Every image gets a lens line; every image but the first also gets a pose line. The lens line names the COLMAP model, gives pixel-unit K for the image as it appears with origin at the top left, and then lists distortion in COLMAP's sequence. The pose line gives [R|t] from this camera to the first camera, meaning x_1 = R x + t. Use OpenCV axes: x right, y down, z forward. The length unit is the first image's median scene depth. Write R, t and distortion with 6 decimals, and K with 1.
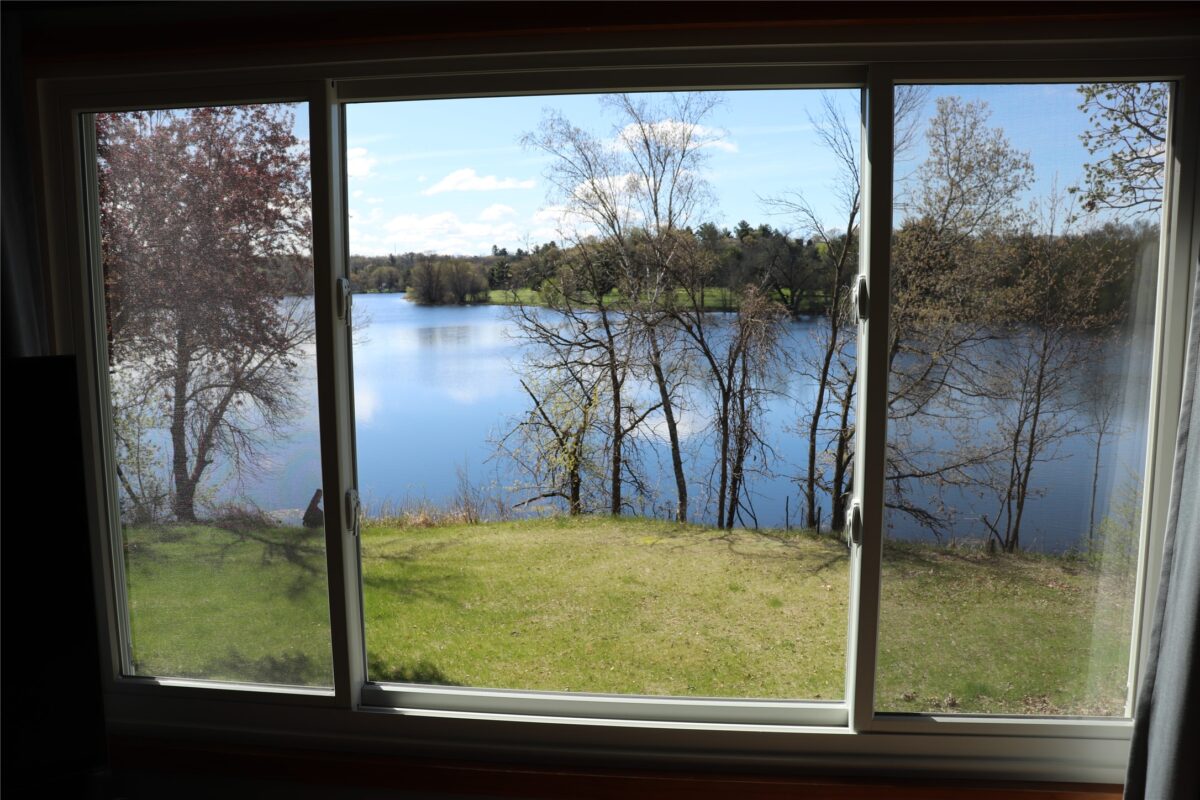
lens RADIAL K [[1019.5, 0, 600.0], [0, 1019.5, 400.0], [0, 0, 1]] dist [-0.161753, 0.222131]
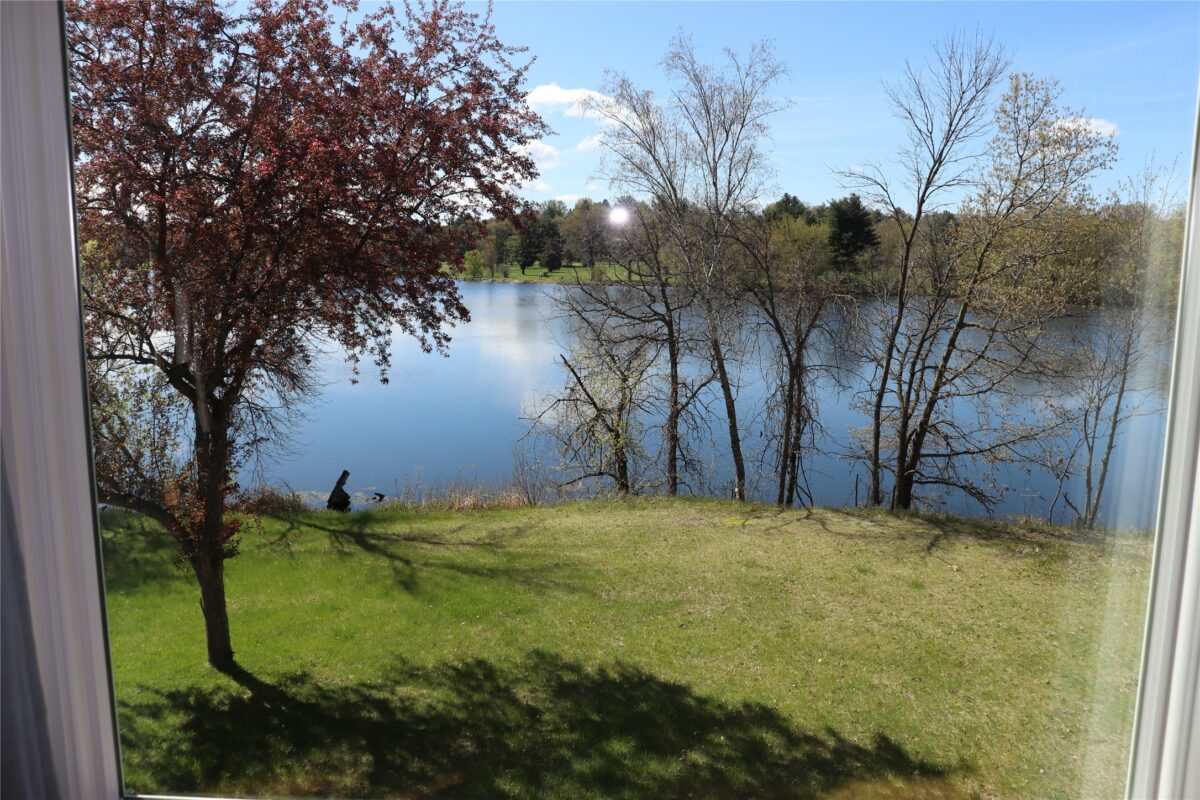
lens RADIAL K [[1019.5, 0, 600.0], [0, 1019.5, 400.0], [0, 0, 1]] dist [-0.161753, 0.222131]
pose [[0.994343, 0.000334, 0.106215, -0.167762], [-0.003049, 0.999673, 0.025395, -0.001647], [-0.106172, -0.025575, 0.994019, 0.050065]]
